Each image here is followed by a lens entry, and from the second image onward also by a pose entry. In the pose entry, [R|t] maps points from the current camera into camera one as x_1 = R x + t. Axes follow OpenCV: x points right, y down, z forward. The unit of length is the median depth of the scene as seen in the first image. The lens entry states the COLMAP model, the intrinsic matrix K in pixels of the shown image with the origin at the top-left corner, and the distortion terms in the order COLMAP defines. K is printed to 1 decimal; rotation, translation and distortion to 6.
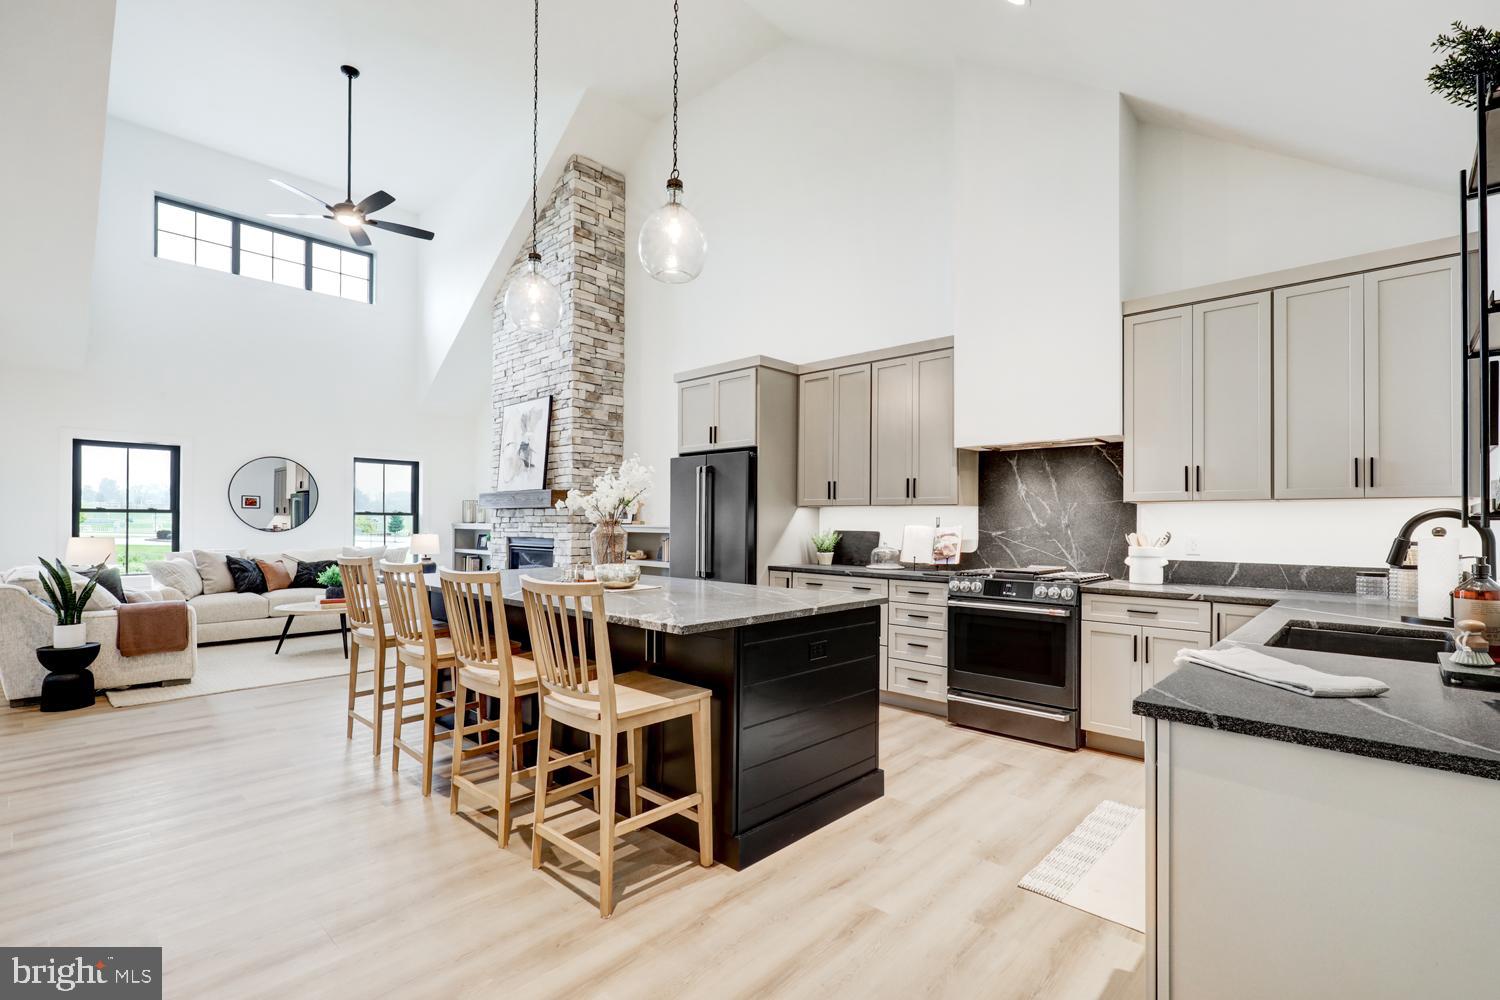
lens RADIAL K [[684.9, 0, 748.1], [0, 684.9, 517.0], [0, 0, 1]] dist [0.000441, 0.000640]
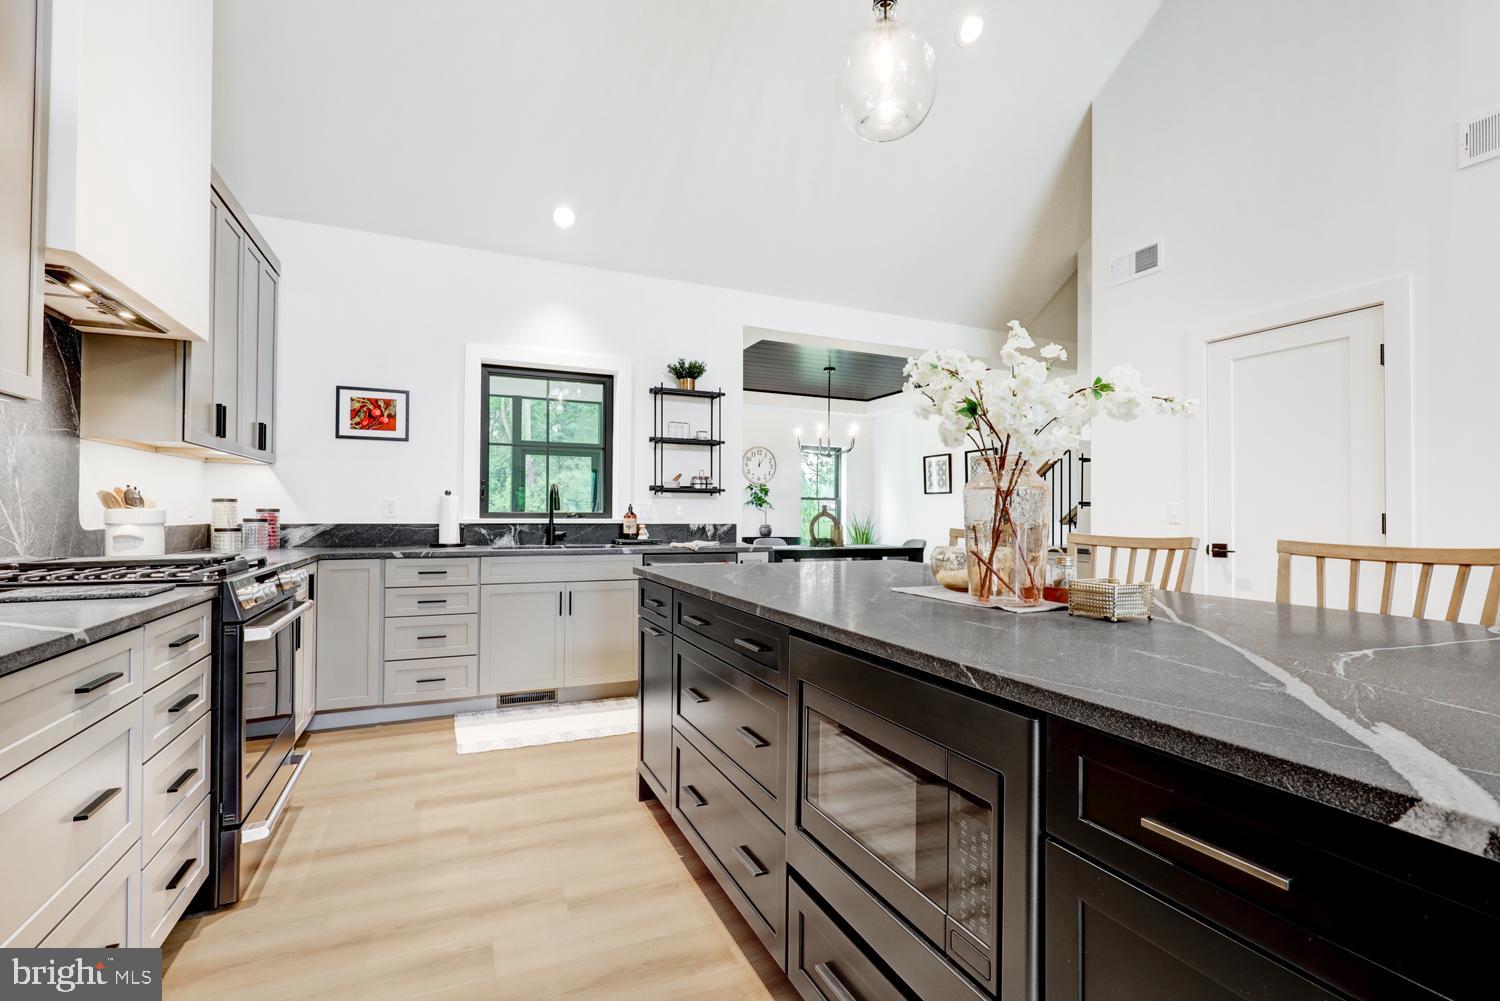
lens RADIAL K [[684.9, 0, 755.5], [0, 684.9, 509.2], [0, 0, 1]] dist [0.000441, 0.000640]
pose [[-0.921869, -0.012480, 0.387300, -0.120045], [-0.017262, 0.999812, -0.008870, 0.021397], [-0.387116, -0.014862, -0.921911, 0.766667]]
